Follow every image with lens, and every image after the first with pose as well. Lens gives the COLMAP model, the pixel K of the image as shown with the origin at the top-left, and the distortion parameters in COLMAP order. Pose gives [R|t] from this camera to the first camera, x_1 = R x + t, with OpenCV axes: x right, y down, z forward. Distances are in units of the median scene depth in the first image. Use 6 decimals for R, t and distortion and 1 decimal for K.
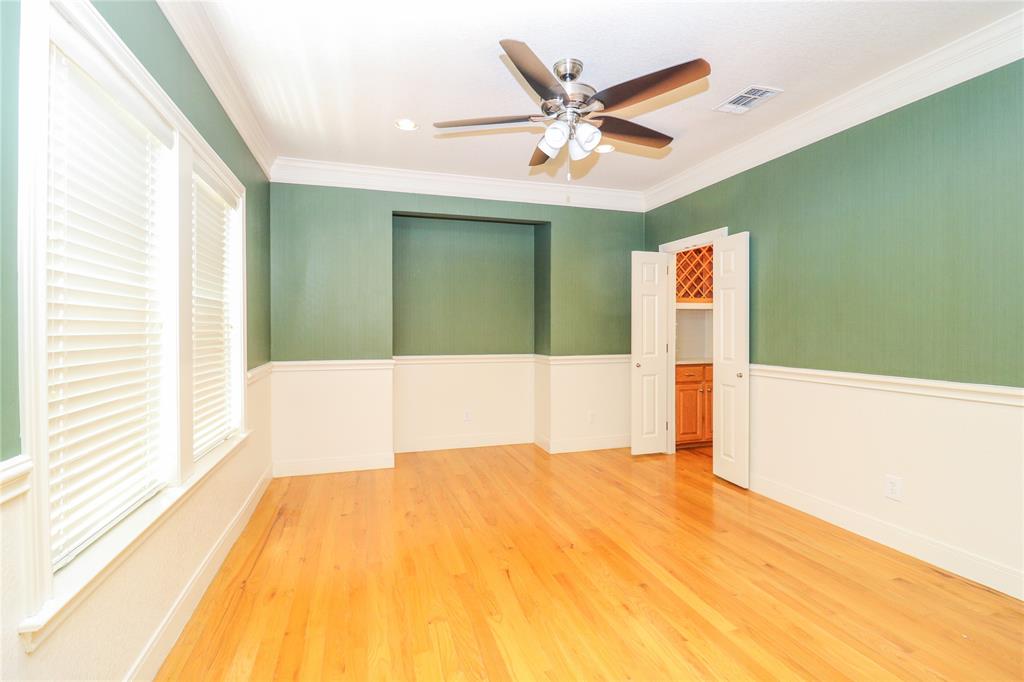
lens RADIAL K [[478.4, 0, 514.7], [0, 478.4, 335.3], [0, 0, 1]] dist [0.001020, -0.003380]
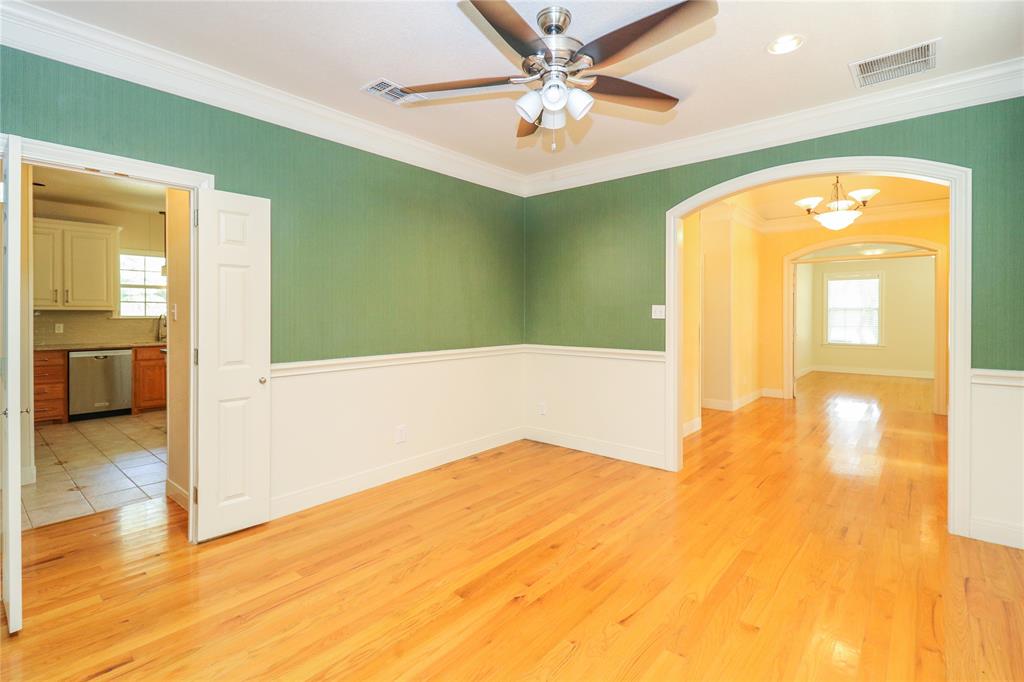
lens RADIAL K [[478.4, 0, 512.1], [0, 478.4, 318.3], [0, 0, 1]] dist [0.001020, -0.003380]
pose [[-0.531333, 0.000815, 0.847163, -0.576798], [0.016991, 0.999809, 0.009695, -0.025264], [-0.846993, 0.019545, -0.531245, 1.521742]]
